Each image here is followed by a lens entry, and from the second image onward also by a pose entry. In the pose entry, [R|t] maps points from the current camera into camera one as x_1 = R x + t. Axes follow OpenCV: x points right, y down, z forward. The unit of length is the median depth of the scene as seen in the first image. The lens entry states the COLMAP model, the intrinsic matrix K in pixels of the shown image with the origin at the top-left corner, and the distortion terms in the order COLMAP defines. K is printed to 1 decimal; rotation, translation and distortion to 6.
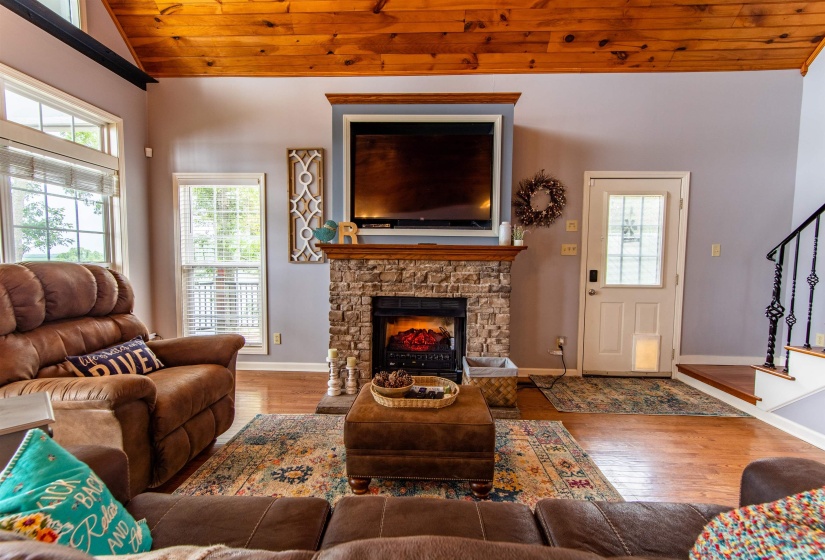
lens RADIAL K [[362.1, 0, 411.5], [0, 362.1, 283.3], [0, 0, 1]] dist [-0.000880, 0.001778]
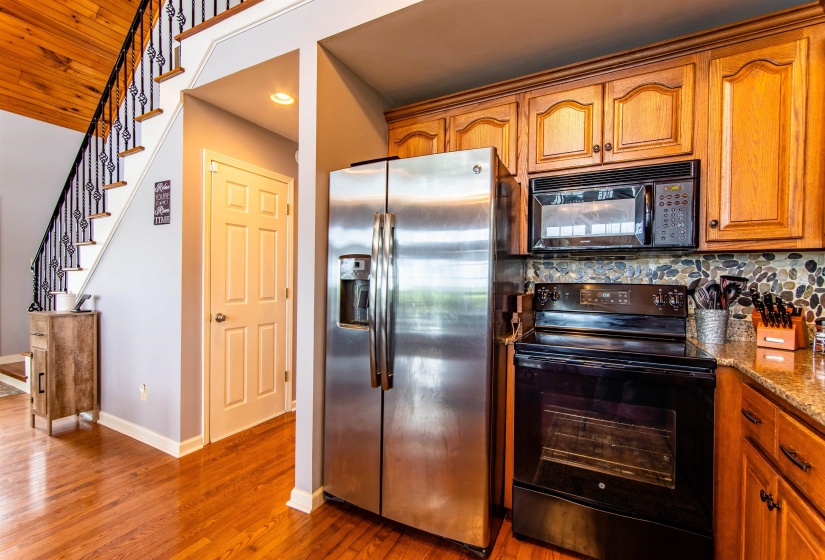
lens RADIAL K [[362.1, 0, 411.5], [0, 362.1, 283.3], [0, 0, 1]] dist [-0.000880, 0.001778]
pose [[0.436733, -0.014753, 0.899470, 0.332164], [0.047843, 0.998831, -0.006847, 0.047469], [-0.898318, 0.046023, 0.436928, -0.709590]]
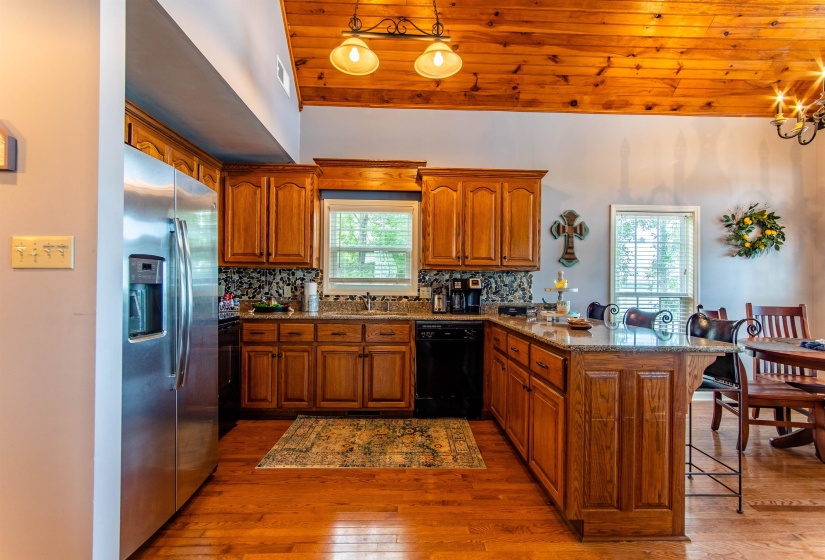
lens RADIAL K [[362.1, 0, 411.5], [0, 362.1, 283.3], [0, 0, 1]] dist [-0.000880, 0.001778]
pose [[-0.997077, -0.022517, -0.073010, 0.473989], [-0.027043, 0.997734, 0.061606, -0.005350], [0.071457, 0.063400, -0.995427, 0.114088]]
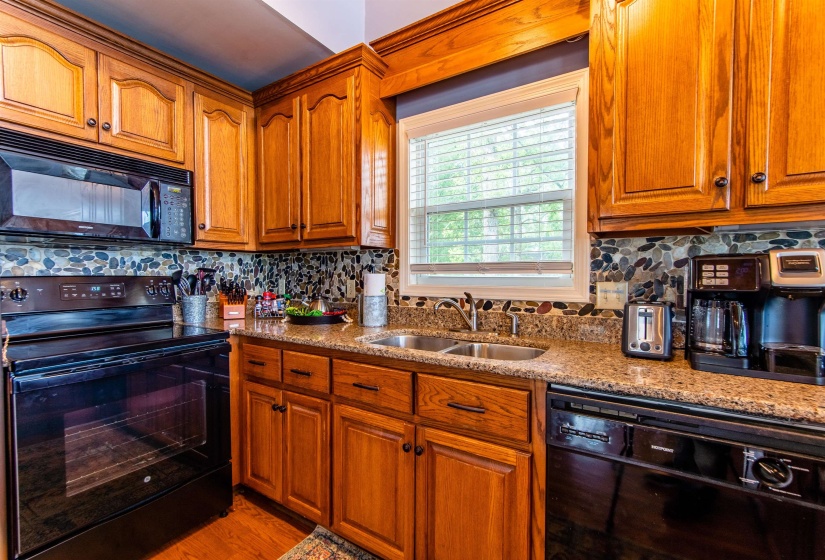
lens RADIAL K [[362.1, 0, 411.5], [0, 362.1, 283.3], [0, 0, 1]] dist [-0.000880, 0.001778]
pose [[-0.864566, -0.023075, 0.501990, 0.335329], [0.021902, 0.996266, 0.083518, 0.035458], [-0.502042, 0.083201, -0.860832, -0.507610]]
